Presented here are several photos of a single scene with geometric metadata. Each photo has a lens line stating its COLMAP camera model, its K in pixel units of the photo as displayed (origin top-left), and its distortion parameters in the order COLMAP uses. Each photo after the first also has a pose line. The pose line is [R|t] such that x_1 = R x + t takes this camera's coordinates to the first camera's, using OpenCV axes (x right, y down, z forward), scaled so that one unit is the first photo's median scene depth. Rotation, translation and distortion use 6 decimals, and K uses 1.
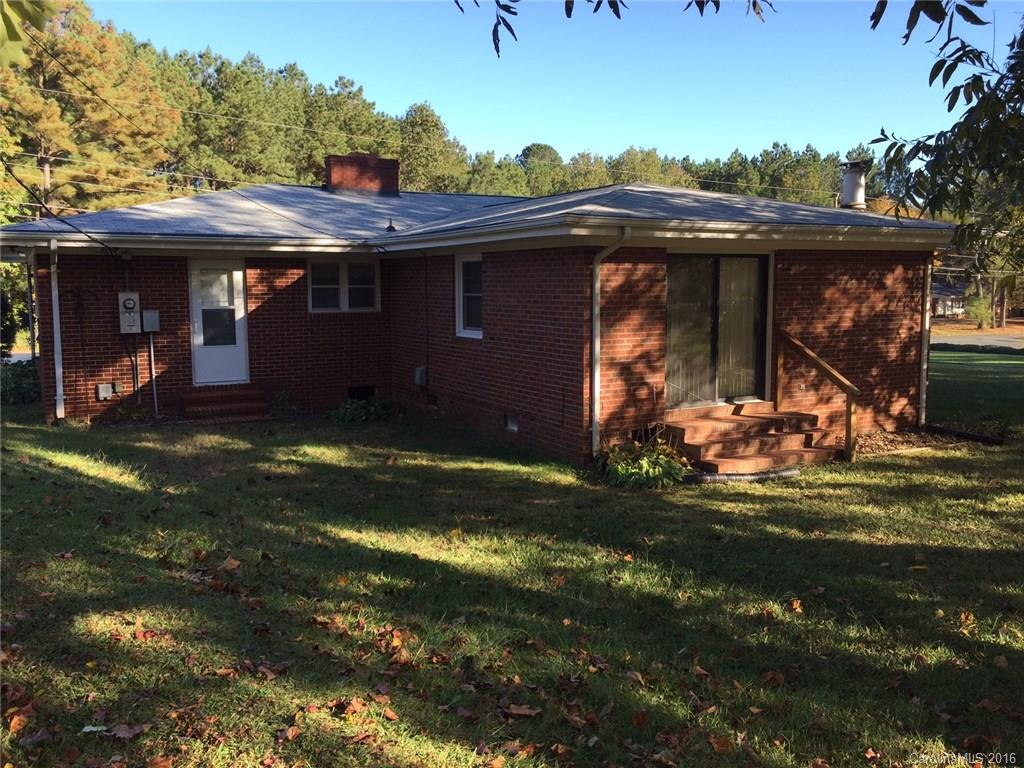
lens RADIAL K [[882.5, 0, 511.8], [0, 882.5, 379.0], [0, 0, 1]] dist [0.080563, -0.100640]
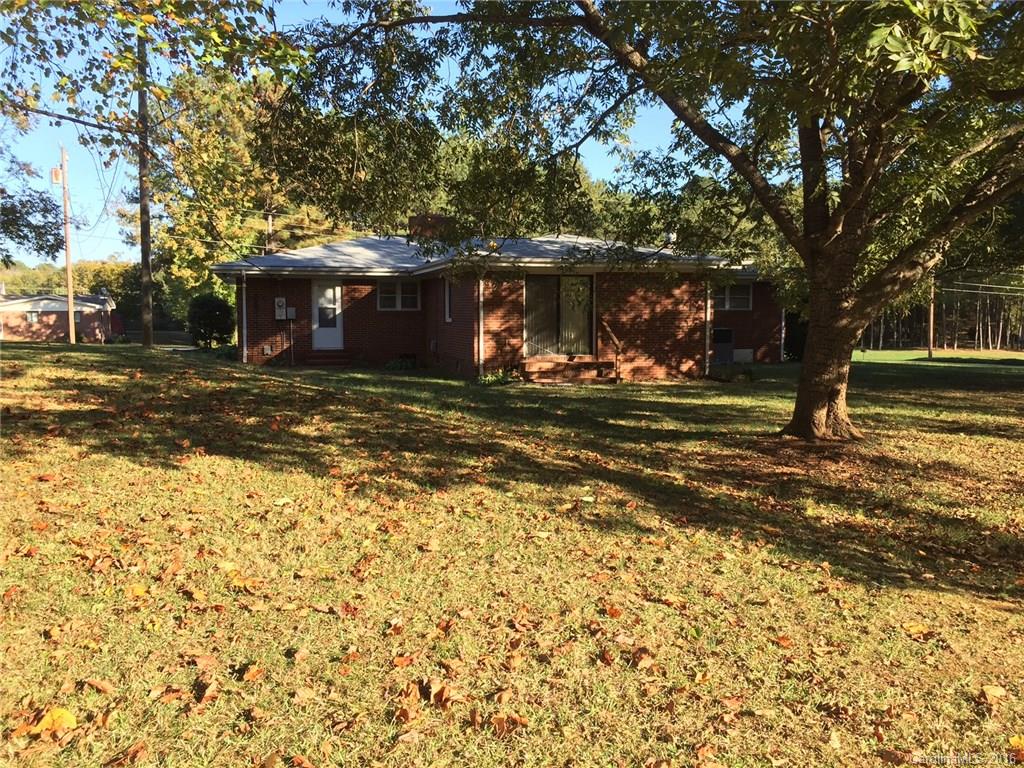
lens RADIAL K [[882.5, 0, 513.3], [0, 882.5, 387.4], [0, 0, 1]] dist [0.080563, -0.100640]
pose [[0.970615, 0.027786, -0.239027, 0.502958], [-0.031847, 0.999406, -0.013141, 0.101190], [0.238520, 0.020367, 0.970924, -0.700935]]
